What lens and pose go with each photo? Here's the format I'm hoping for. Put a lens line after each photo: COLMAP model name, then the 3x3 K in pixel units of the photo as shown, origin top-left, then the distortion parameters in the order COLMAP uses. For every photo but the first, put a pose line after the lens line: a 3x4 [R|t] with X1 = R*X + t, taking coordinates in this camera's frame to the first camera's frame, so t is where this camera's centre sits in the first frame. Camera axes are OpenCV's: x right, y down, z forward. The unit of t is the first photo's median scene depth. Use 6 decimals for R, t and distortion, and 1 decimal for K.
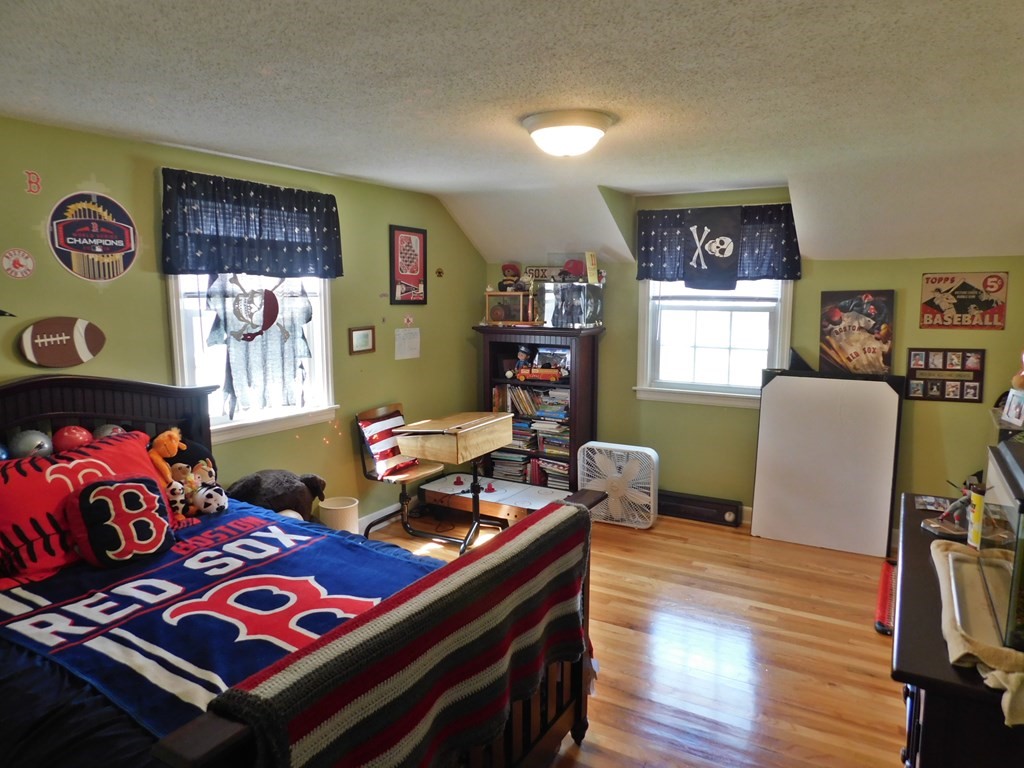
lens RADIAL K [[673.8, 0, 512.0], [0, 673.8, 384.0], [0, 0, 1]] dist [-0.071456, 0.054592]
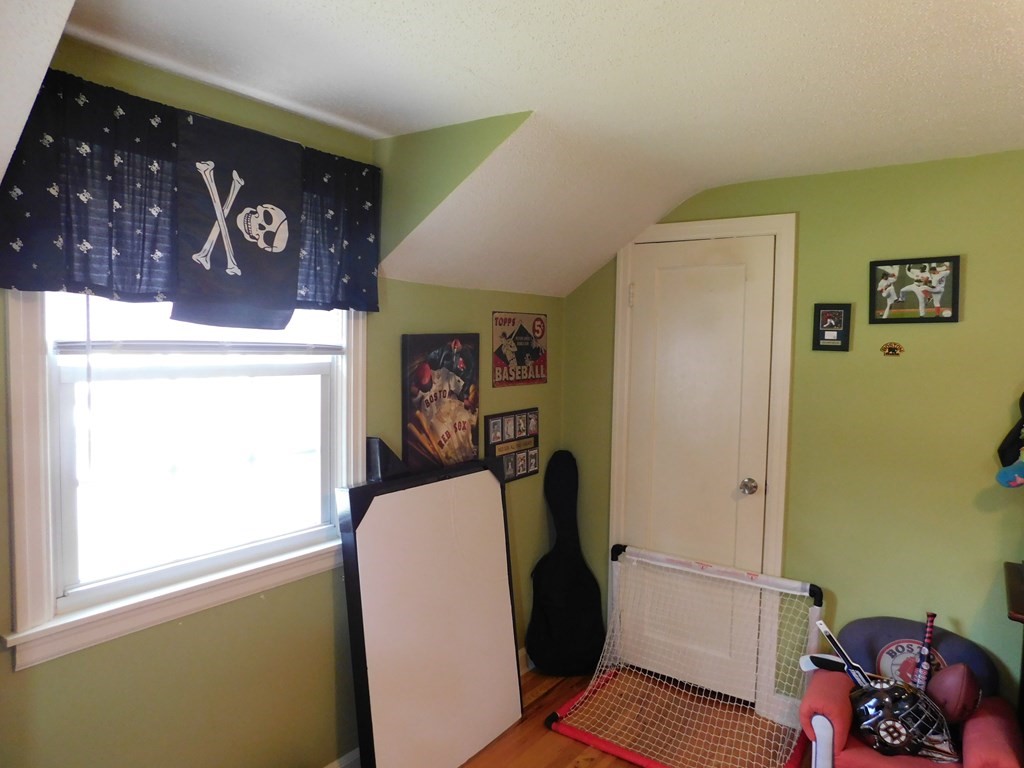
lens RADIAL K [[673.8, 0, 512.0], [0, 673.8, 384.0], [0, 0, 1]] dist [-0.071456, 0.054592]
pose [[0.087977, -0.060153, 0.994305, -0.107639], [0.118138, 0.991760, 0.049546, -0.118665], [-0.989092, 0.113107, 0.094359, 0.886982]]
